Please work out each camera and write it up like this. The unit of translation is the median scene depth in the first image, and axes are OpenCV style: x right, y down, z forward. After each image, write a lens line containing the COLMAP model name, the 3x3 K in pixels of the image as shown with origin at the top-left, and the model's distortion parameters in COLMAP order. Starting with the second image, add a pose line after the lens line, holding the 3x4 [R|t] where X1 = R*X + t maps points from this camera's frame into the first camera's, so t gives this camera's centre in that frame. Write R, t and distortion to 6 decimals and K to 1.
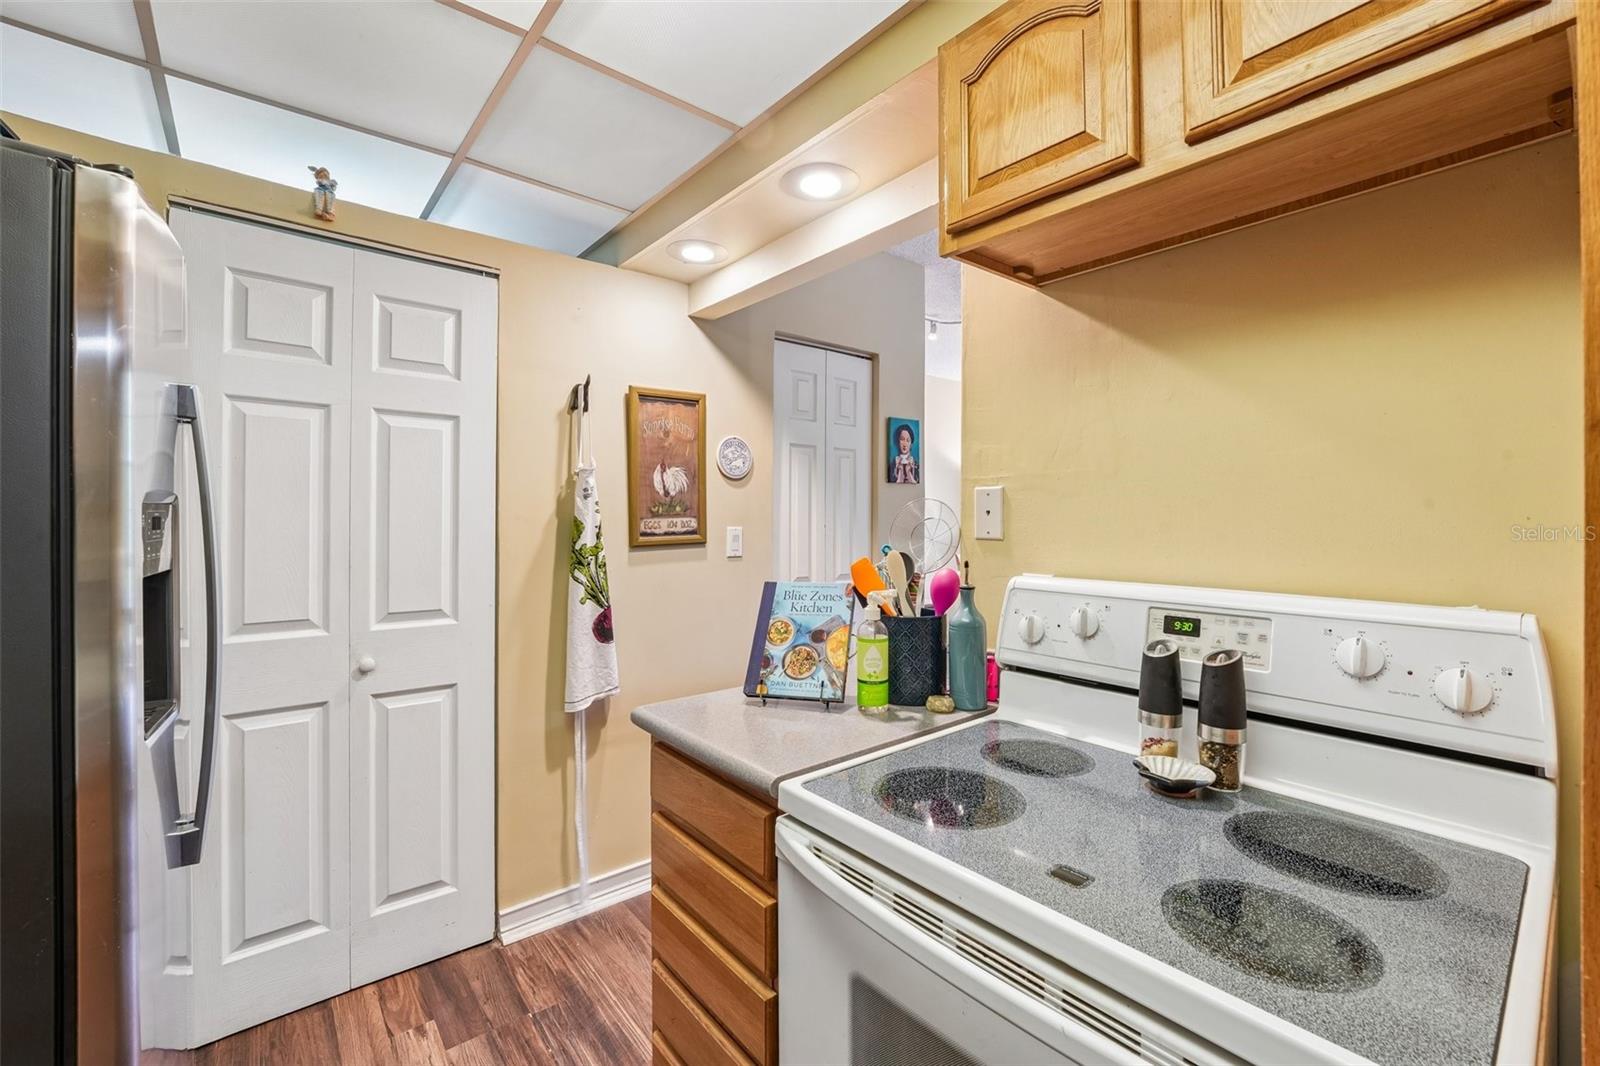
lens RADIAL K [[671.3, 0, 805.5], [0, 671.3, 514.8], [0, 0, 1]] dist [-0.018856, -0.000852]
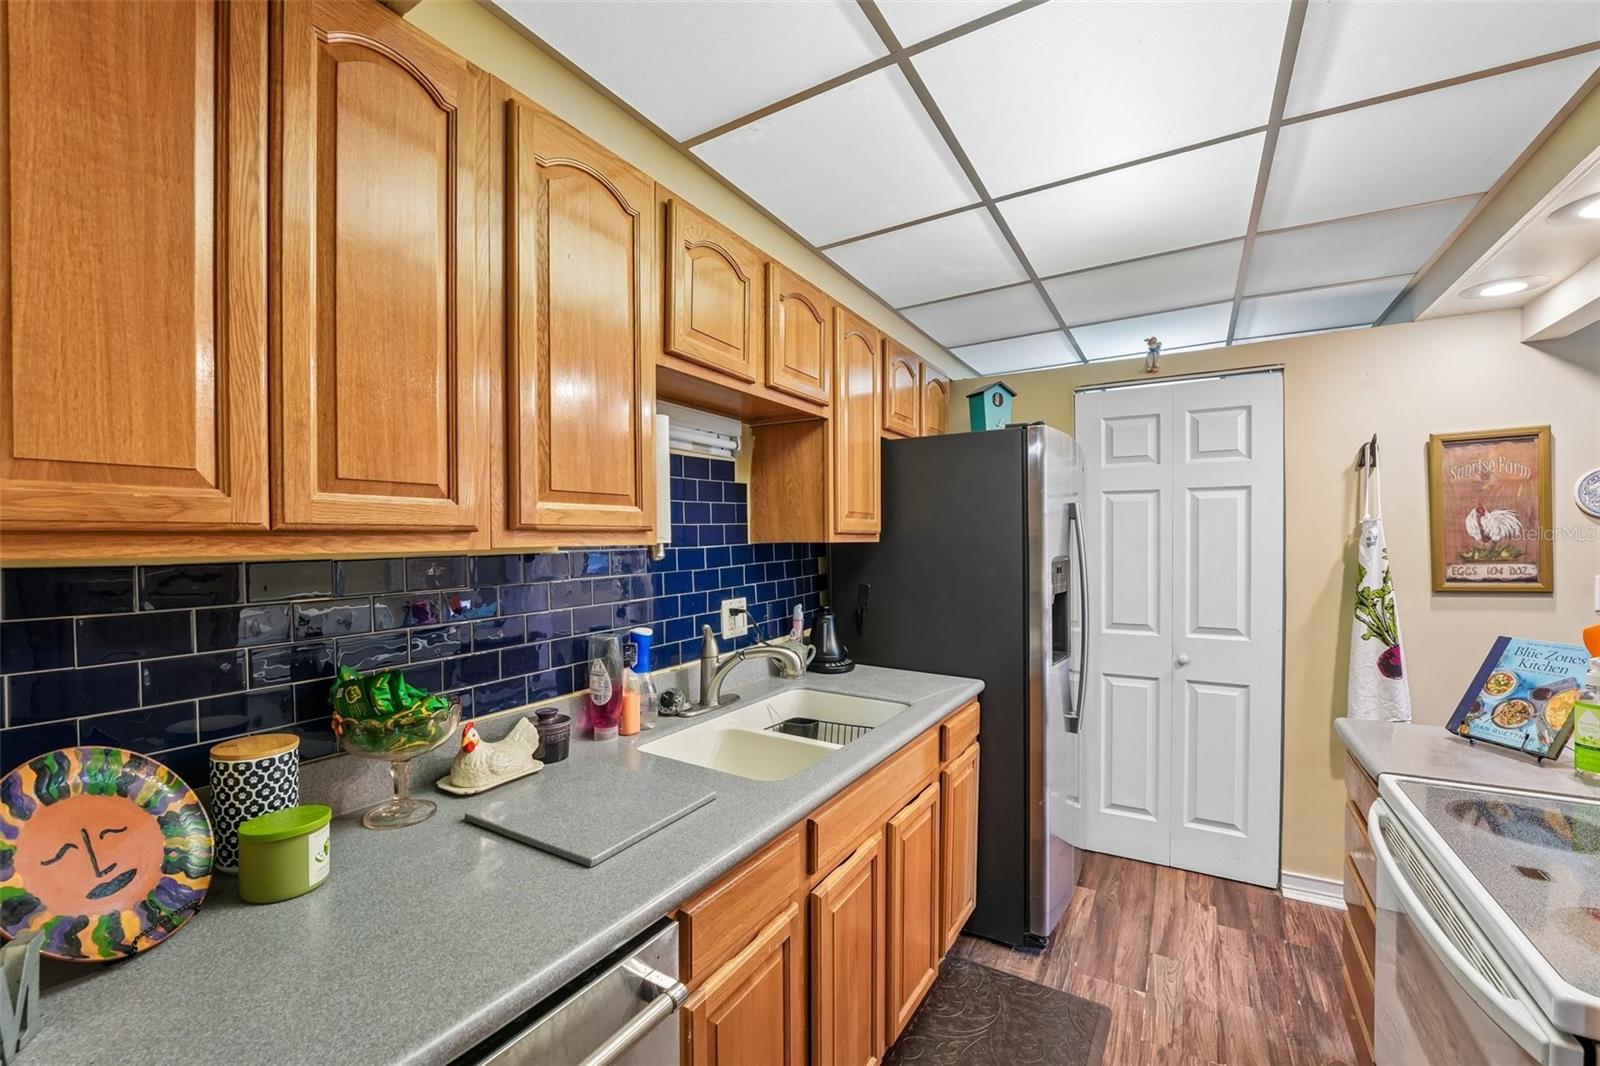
lens RADIAL K [[676.1, 0, 802.8], [0, 676.1, 541.2], [0, 0, 1]] dist [-0.001171, -0.000070]
pose [[0.346045, -0.003666, -0.938211, 0.462829], [0.013584, 0.999907, 0.001103, -0.053883], [0.938120, -0.013126, 0.346062, -0.323513]]
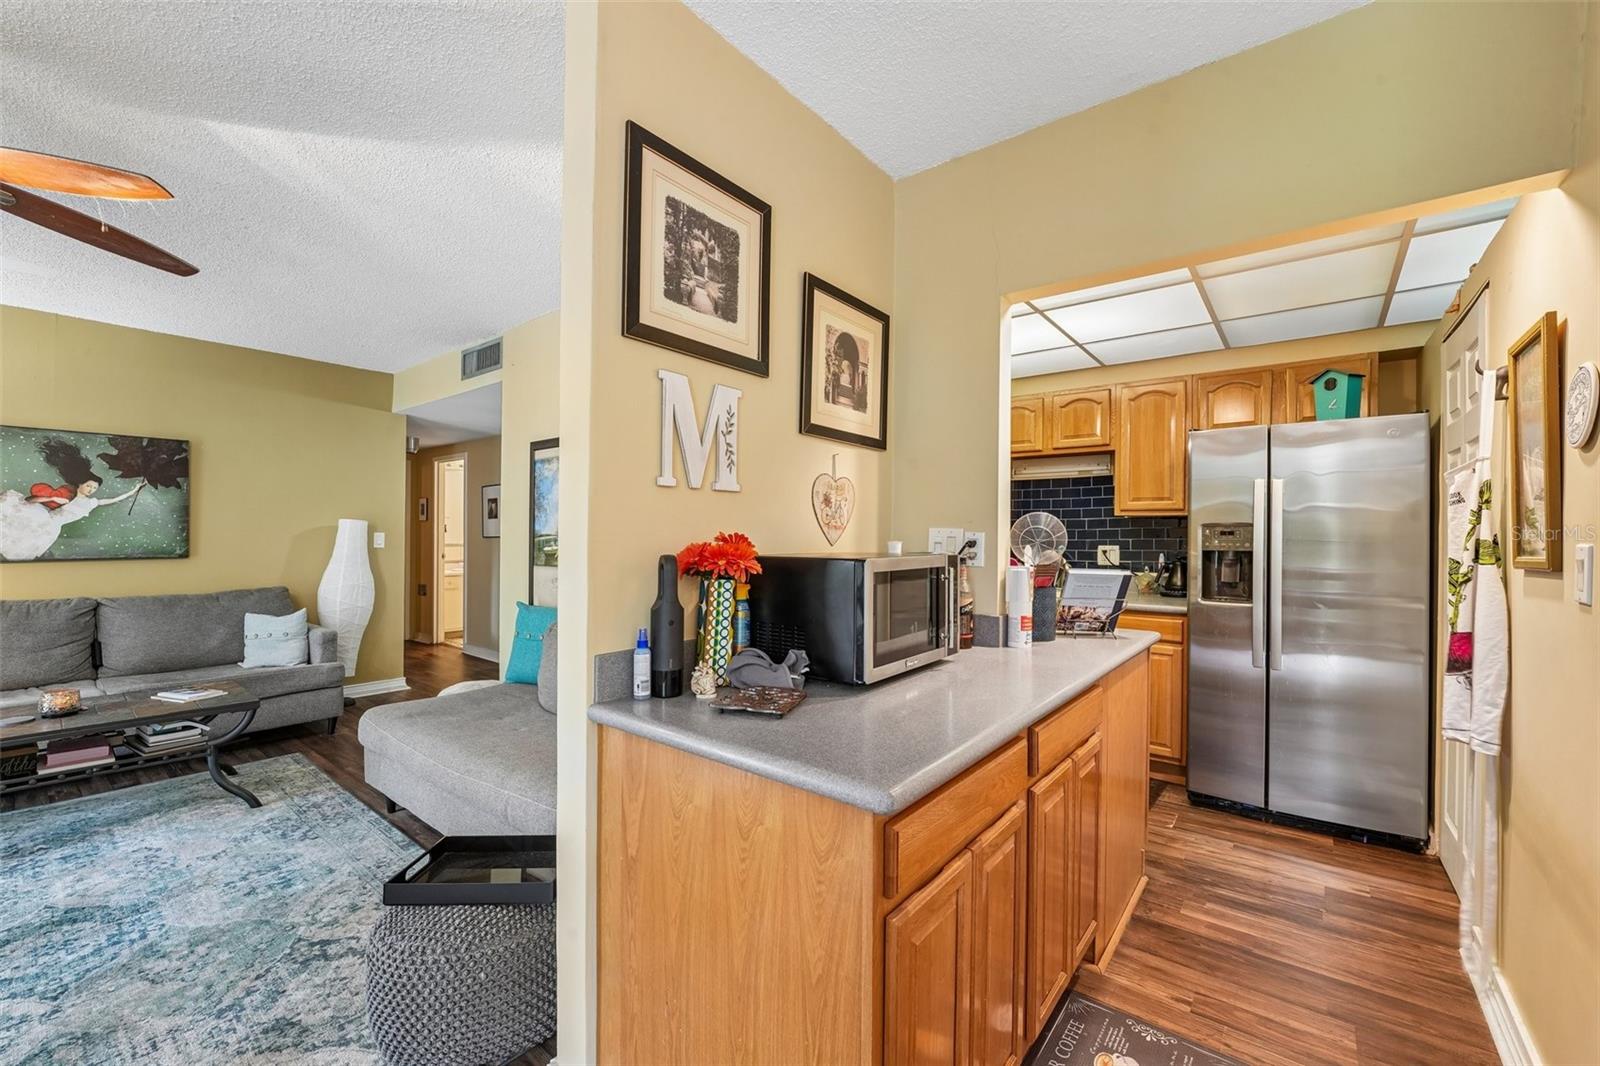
lens RADIAL K [[652.7, 0, 794.4], [0, 652.7, 536.2], [0, 0, 1]] dist [-0.020284, 0.005904]
pose [[-0.981495, -0.009488, -0.191253, 0.778250], [-0.009535, 0.999954, -0.000679, 0.023579], [0.191251, 0.001157, -0.981540, 1.889303]]
